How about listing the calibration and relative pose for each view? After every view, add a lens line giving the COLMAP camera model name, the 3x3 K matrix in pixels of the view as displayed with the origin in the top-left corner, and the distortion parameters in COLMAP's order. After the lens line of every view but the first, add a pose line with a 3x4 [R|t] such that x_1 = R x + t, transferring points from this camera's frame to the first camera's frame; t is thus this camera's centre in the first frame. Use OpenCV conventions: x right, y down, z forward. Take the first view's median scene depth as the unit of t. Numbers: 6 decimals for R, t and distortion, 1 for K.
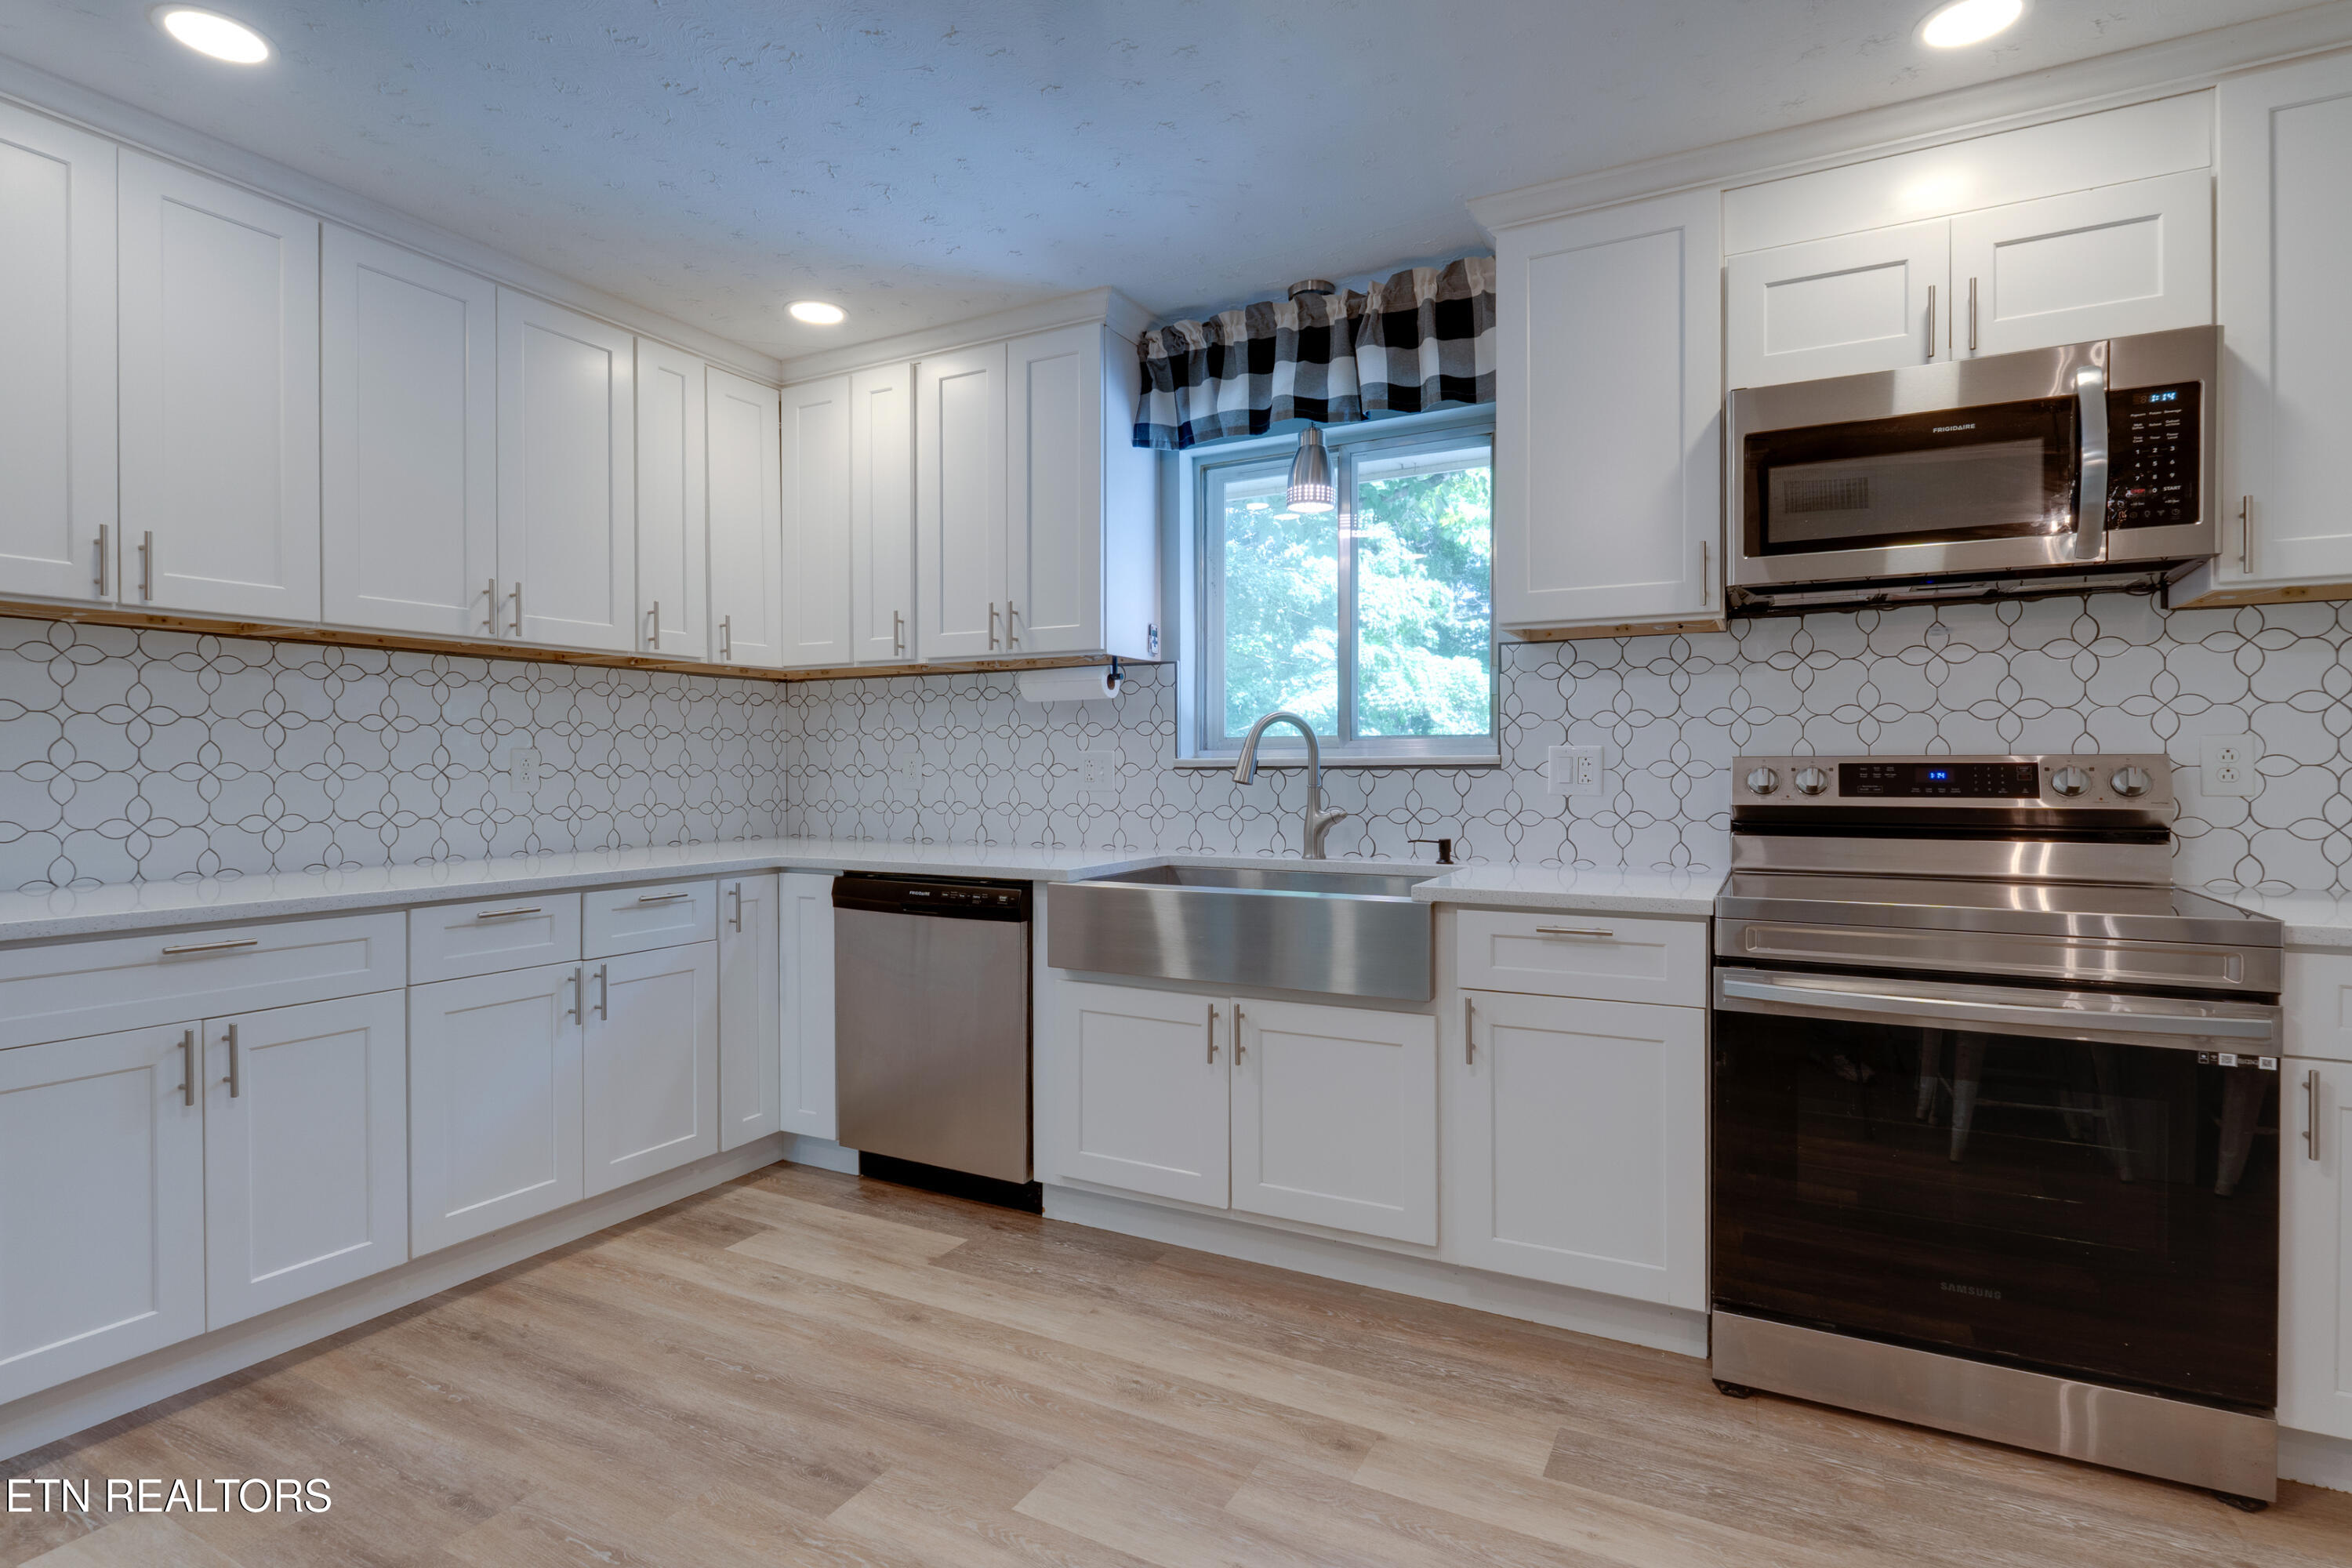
lens RADIAL K [[1107.7, 0, 1142.5], [0, 1107.7, 769.8], [0, 0, 1]] dist [-0.005411, 0.000125]
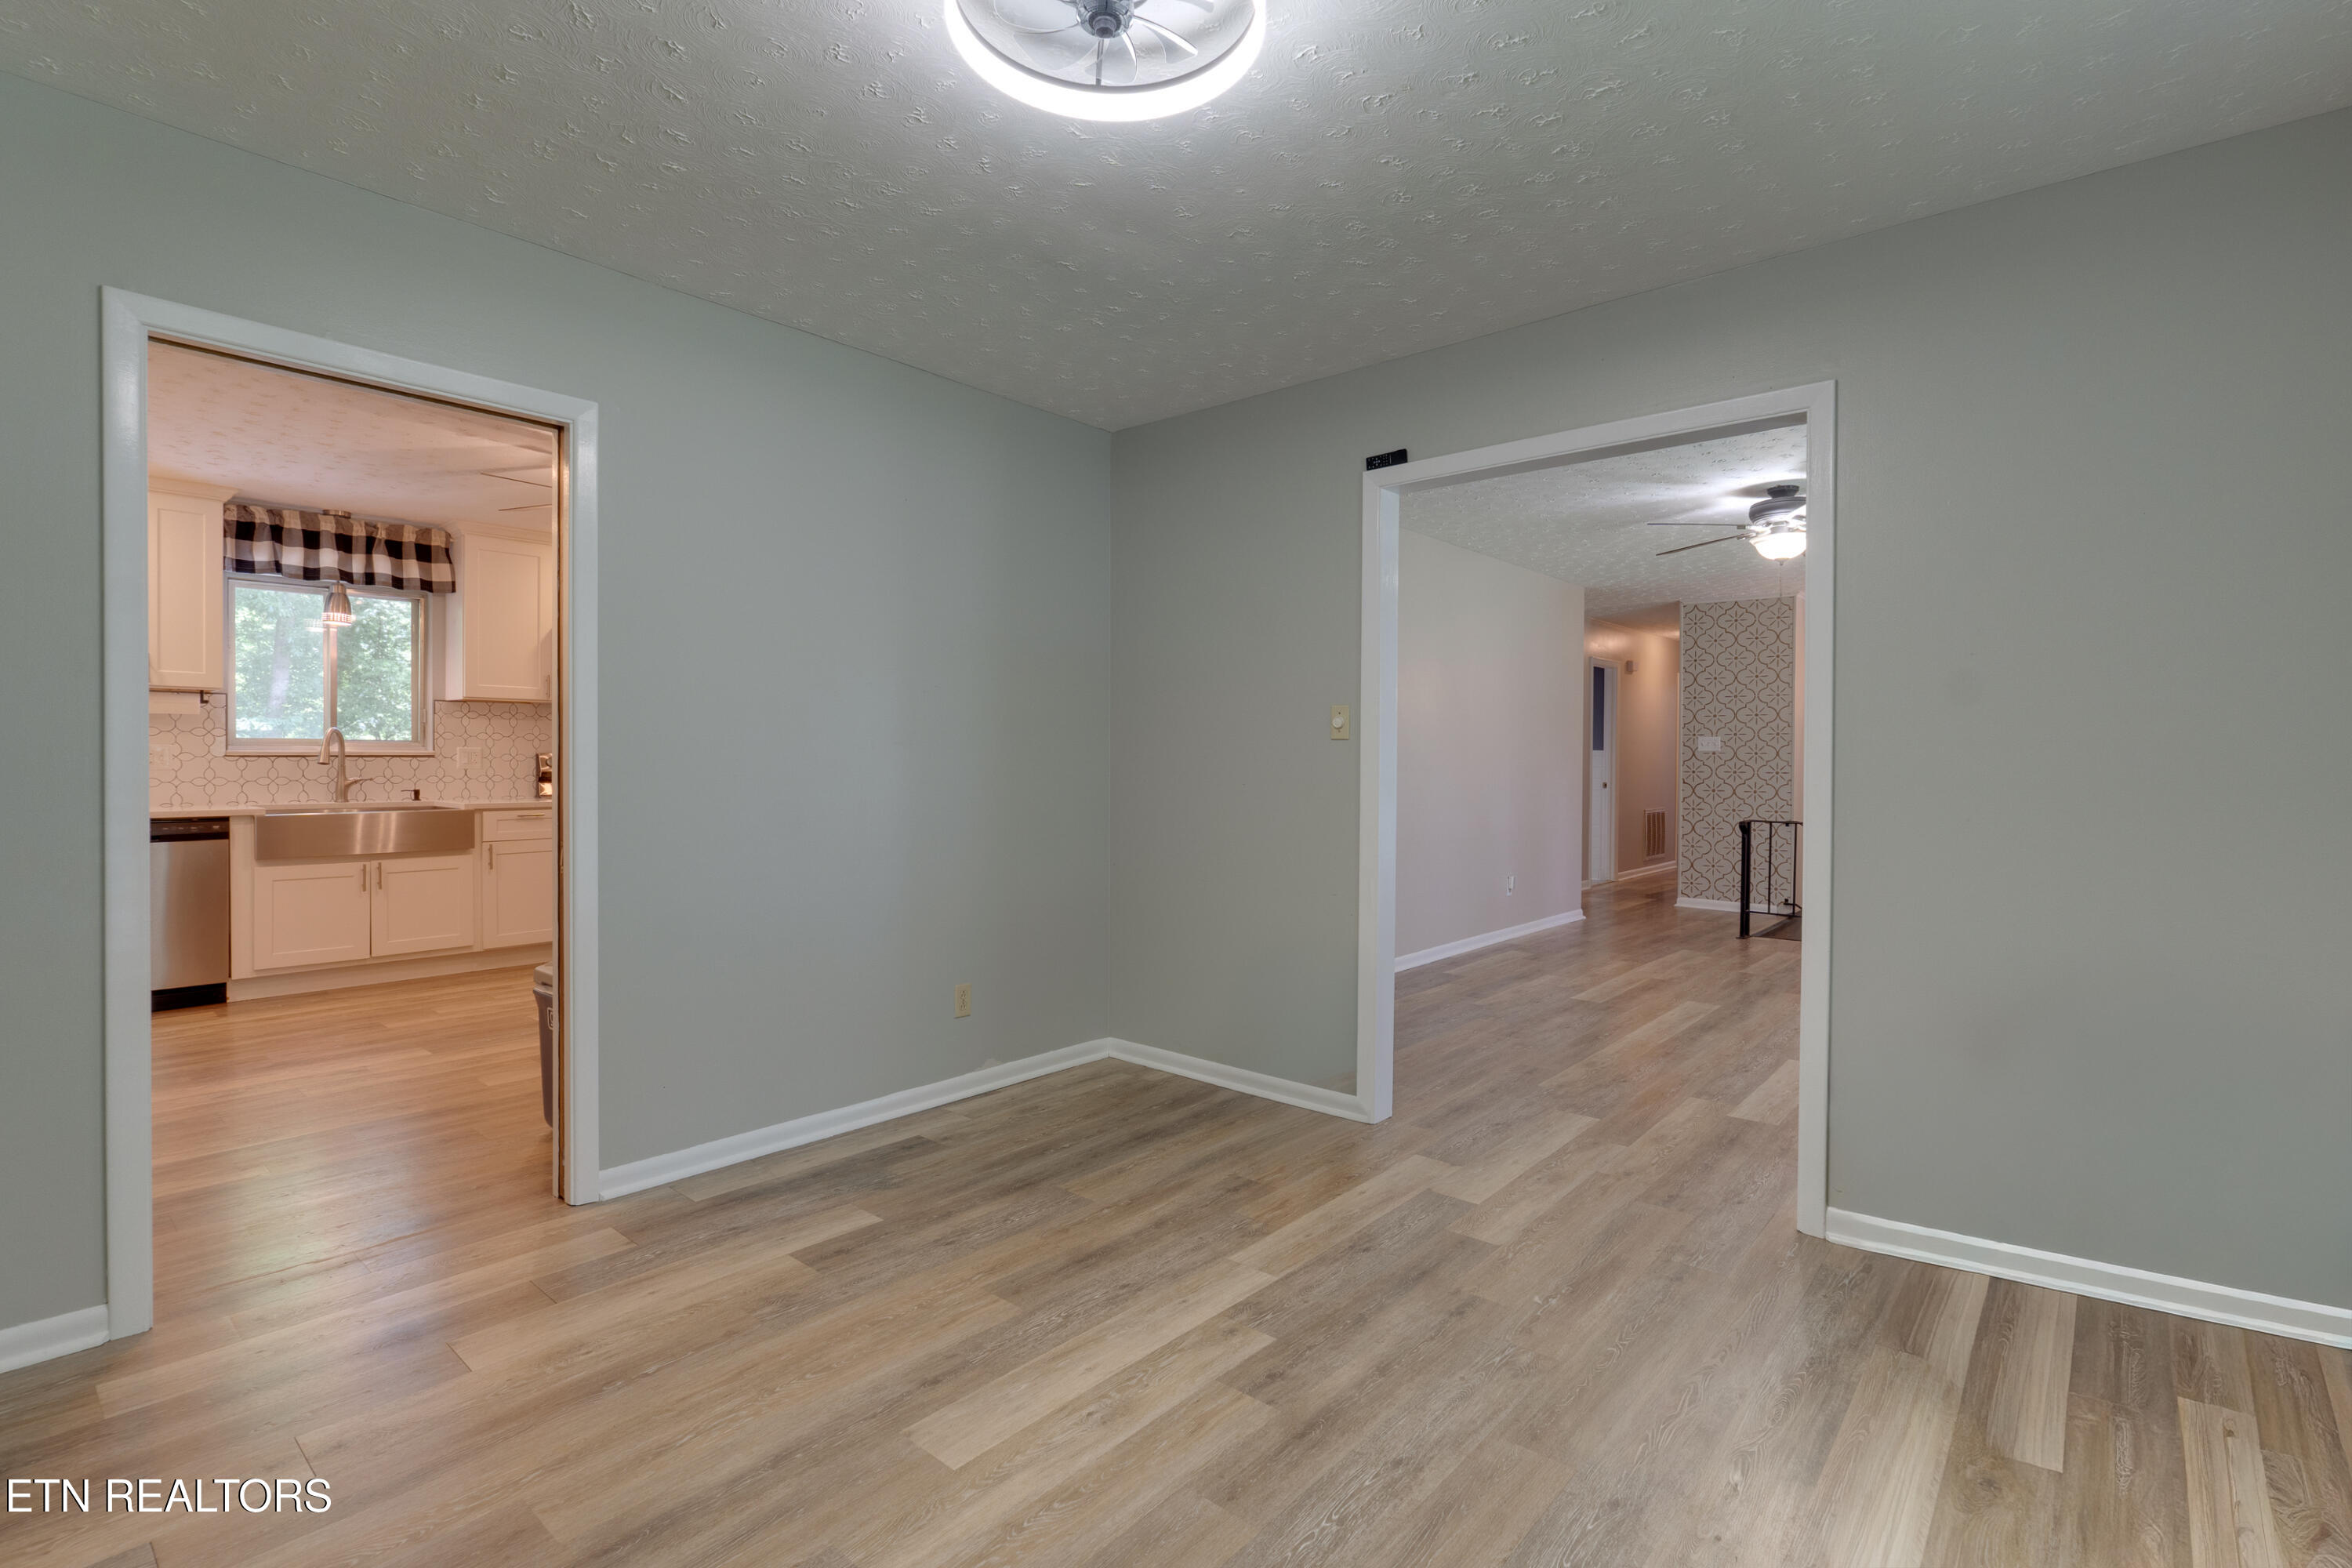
lens RADIAL K [[1107.7, 0, 1187.0], [0, 1107.7, 779.1], [0, 0, 1]] dist [-0.005411, 0.000125]
pose [[0.187633, -0.020271, 0.982030, -1.587736], [-0.000820, 0.999783, 0.020794, -0.003568], [-0.982239, -0.004707, 0.187575, -0.900928]]
